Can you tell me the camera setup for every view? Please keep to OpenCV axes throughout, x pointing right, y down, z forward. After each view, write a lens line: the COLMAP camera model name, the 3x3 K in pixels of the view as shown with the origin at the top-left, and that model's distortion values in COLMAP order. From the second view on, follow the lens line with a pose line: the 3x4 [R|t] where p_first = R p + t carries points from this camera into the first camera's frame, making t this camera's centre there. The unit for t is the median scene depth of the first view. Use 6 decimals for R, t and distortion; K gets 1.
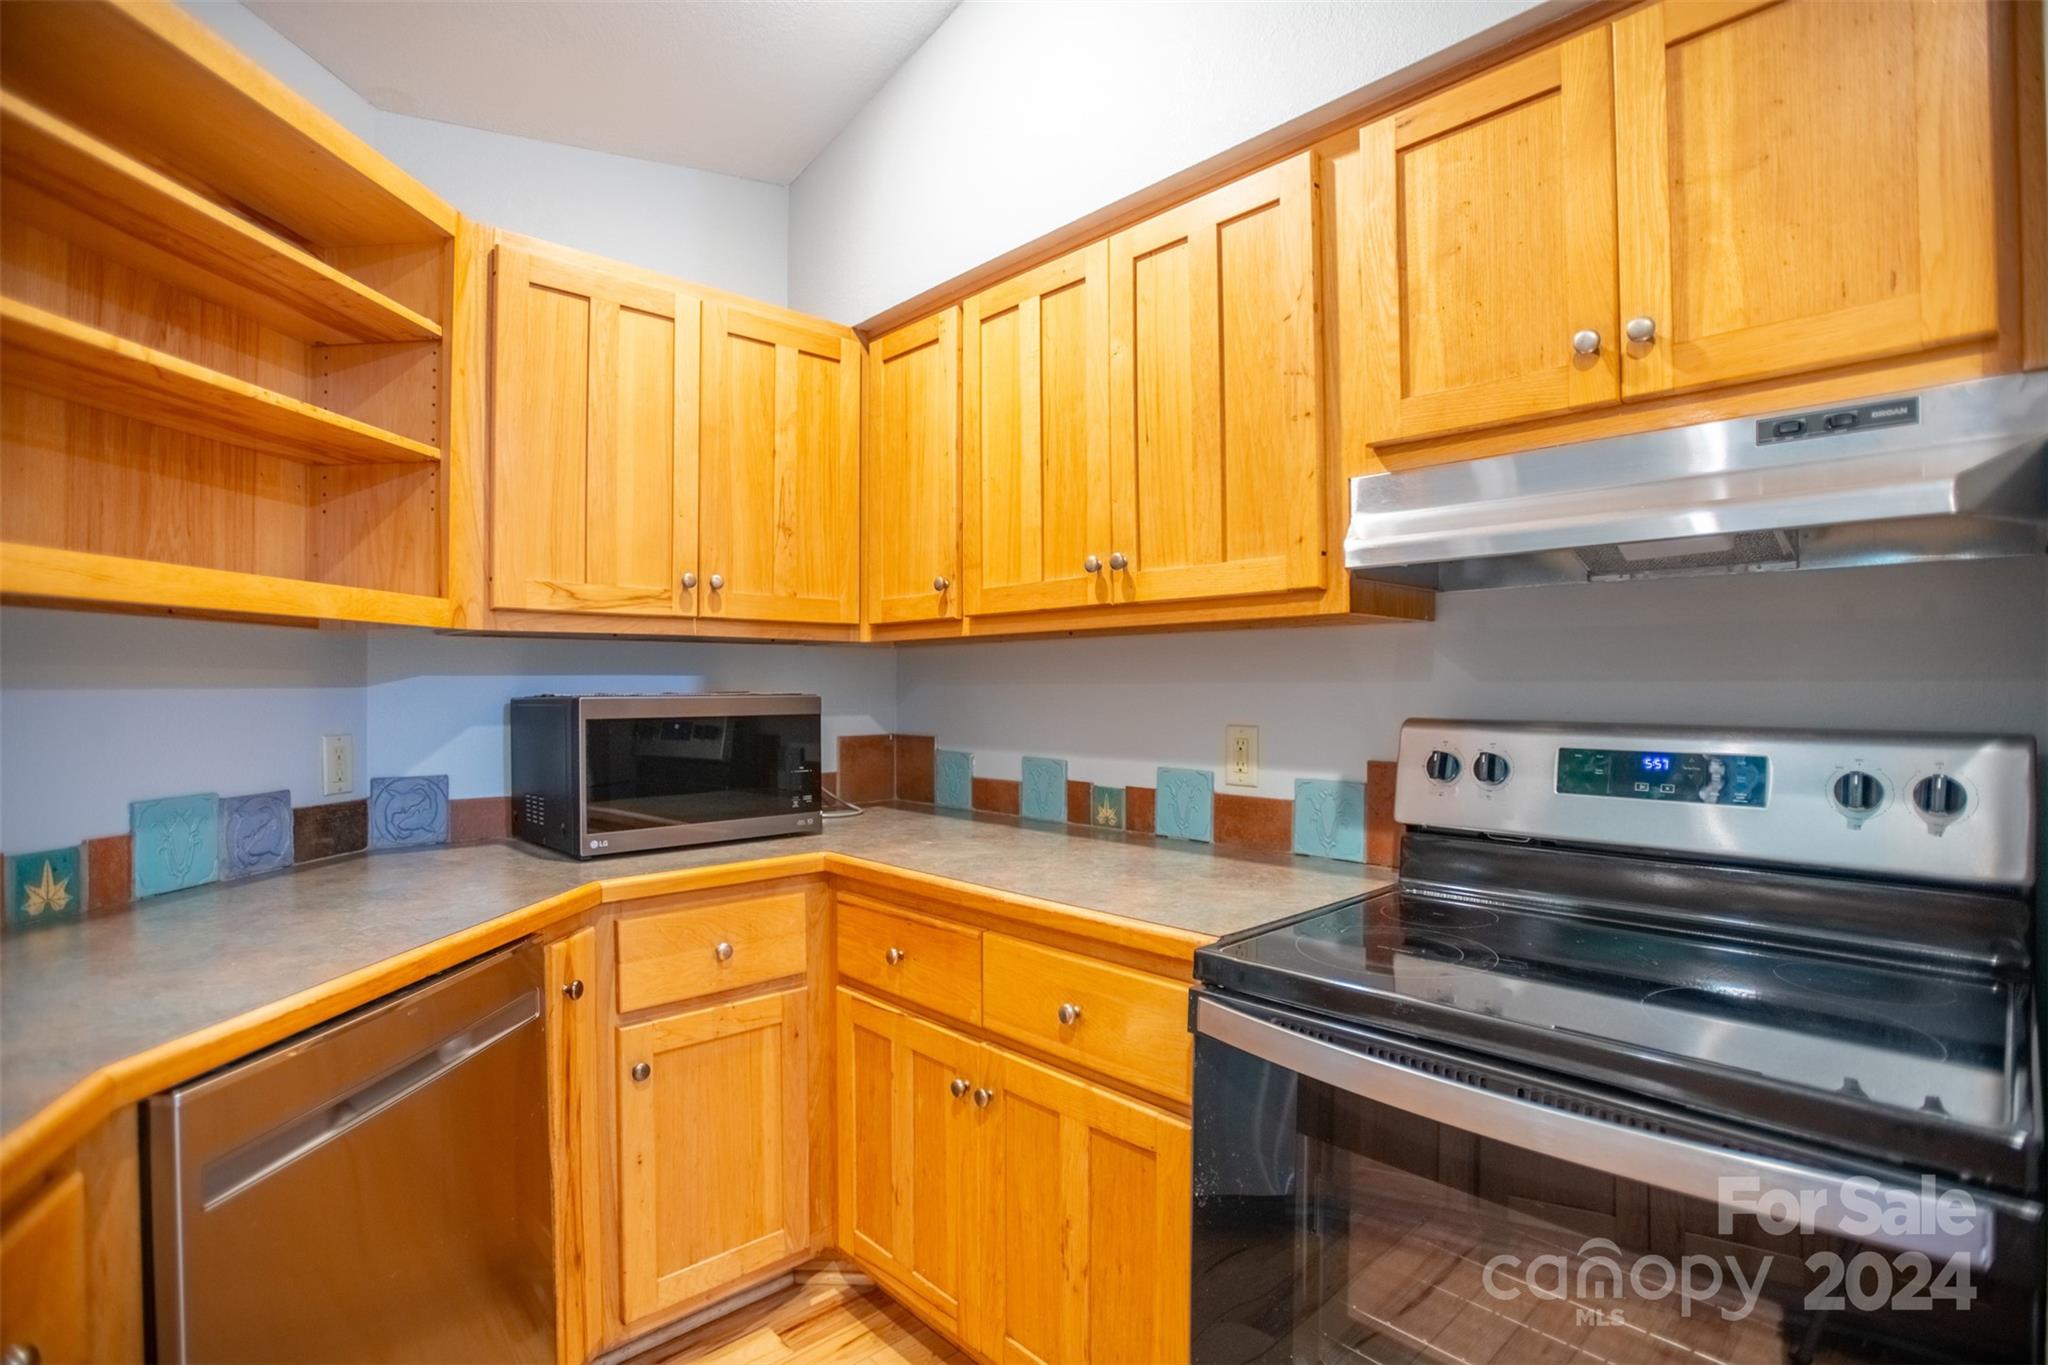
lens RADIAL K [[988.0, 0, 1031.7], [0, 988.0, 685.1], [0, 0, 1]] dist [-0.066967, 0.023879]
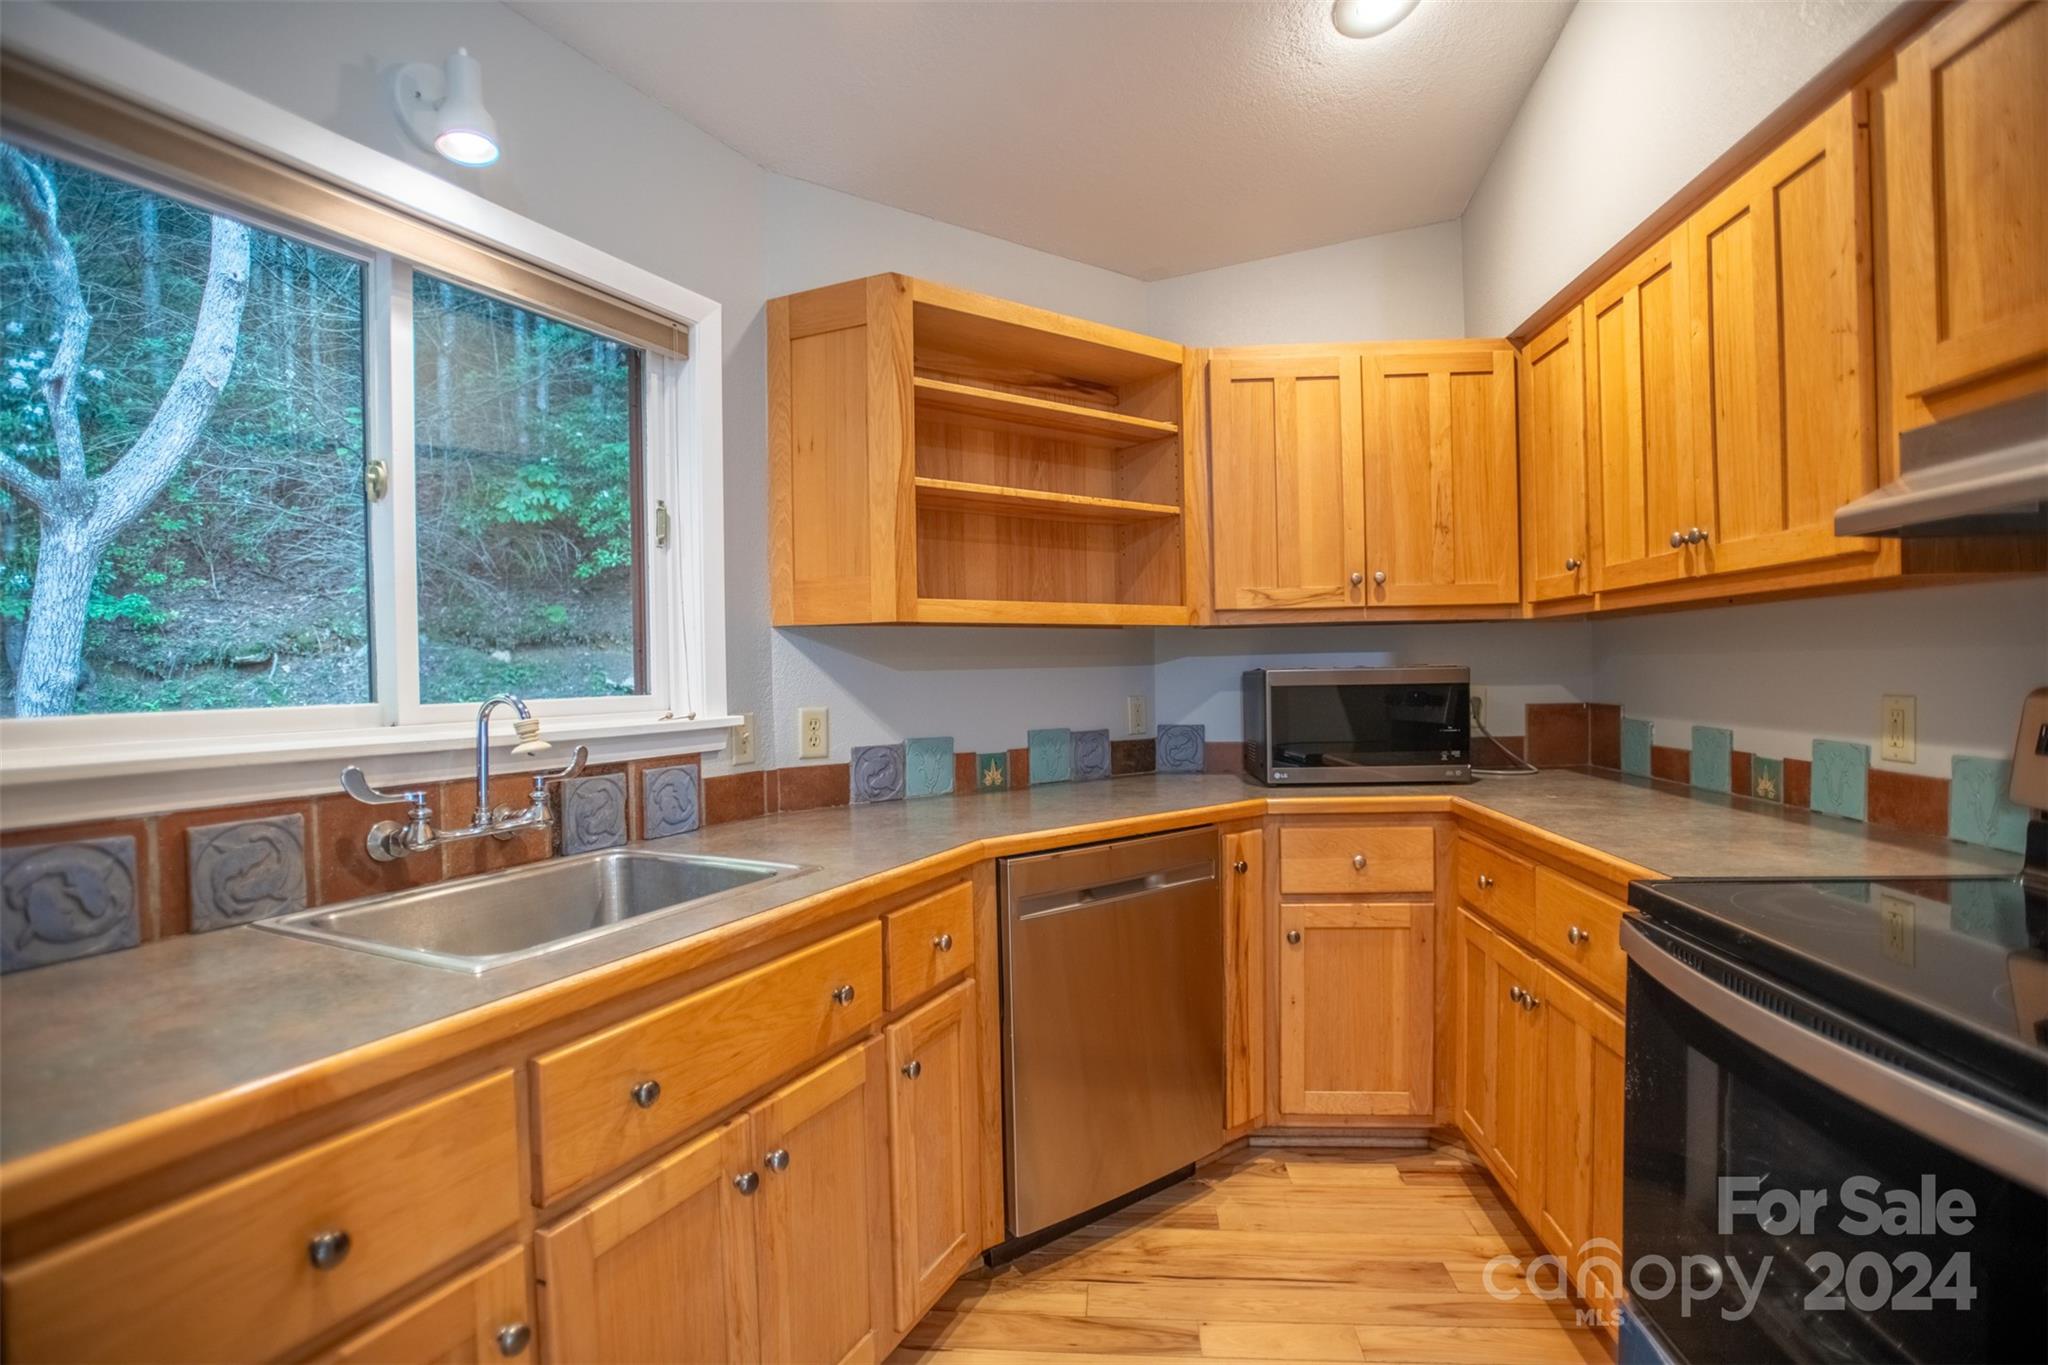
lens RADIAL K [[988.0, 0, 1027.0], [0, 988.0, 685.1], [0, 0, 1]] dist [-0.066967, 0.023879]
pose [[0.662119, 0.002194, -0.749395, 0.371926], [0.018471, 0.999644, 0.019247, -0.000197], [0.749171, -0.026585, 0.661843, -0.201302]]
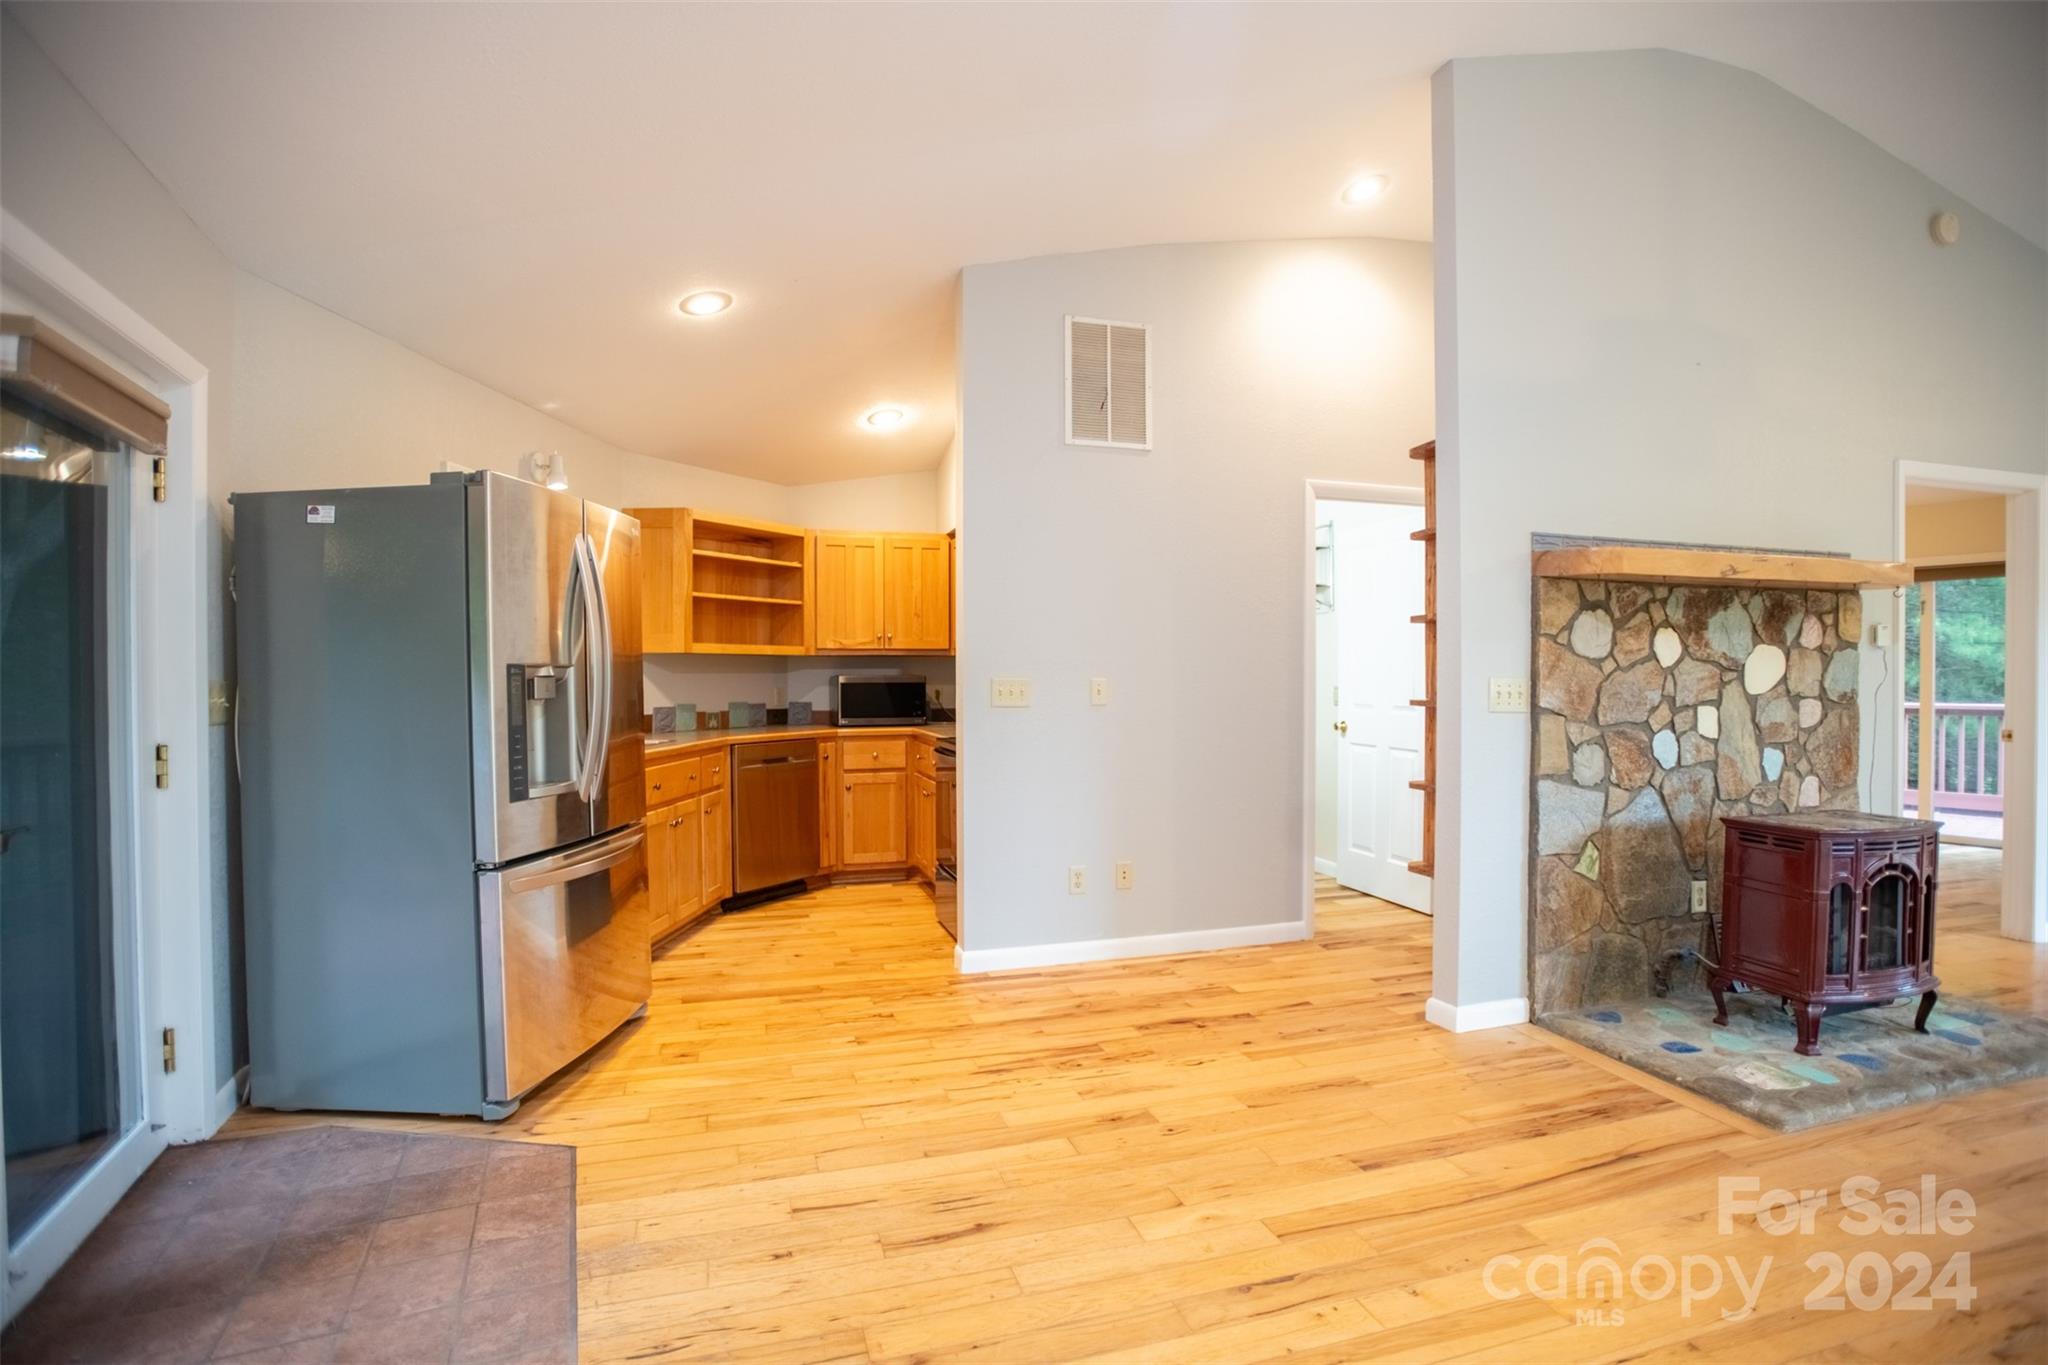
lens RADIAL K [[988.0, 0, 1026.2], [0, 988.0, 685.4], [0, 0, 1]] dist [-0.066967, 0.023879]
pose [[0.896455, 0.004787, -0.443108, 1.532381], [0.000676, 0.999926, 0.012170, 0.004113], [0.443133, -0.011209, 0.896386, -1.645871]]
